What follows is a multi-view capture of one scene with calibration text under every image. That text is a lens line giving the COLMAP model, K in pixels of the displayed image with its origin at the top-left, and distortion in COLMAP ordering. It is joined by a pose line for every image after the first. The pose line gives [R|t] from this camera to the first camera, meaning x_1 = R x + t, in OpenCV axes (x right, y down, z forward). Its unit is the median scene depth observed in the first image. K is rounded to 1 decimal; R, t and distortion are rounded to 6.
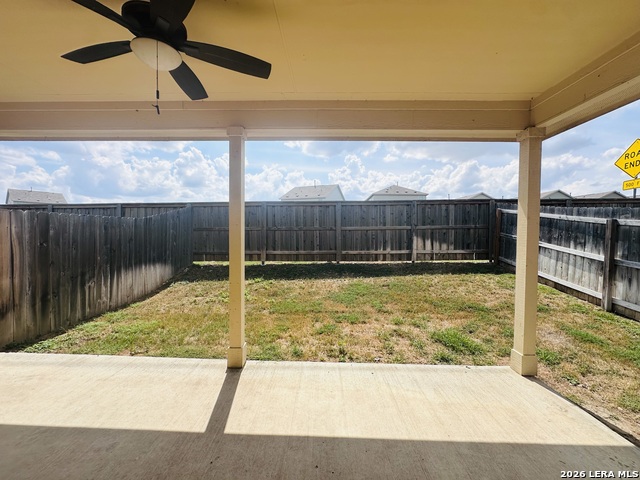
lens RADIAL K [[255.7, 0, 315.2], [0, 255.7, 236.9], [0, 0, 1]] dist [-0.000770, -0.000265]
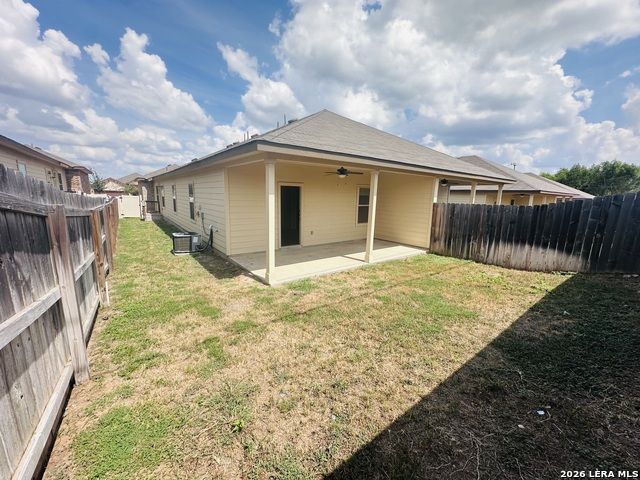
lens RADIAL K [[255.7, 0, 317.9], [0, 255.7, 243.0], [0, 0, 1]] dist [-0.000770, -0.000265]
pose [[-0.769298, 0.094407, -0.631876, 1.036966], [-0.042810, 0.979182, 0.198418, -0.114221], [0.637454, 0.179693, -0.749242, 1.551096]]
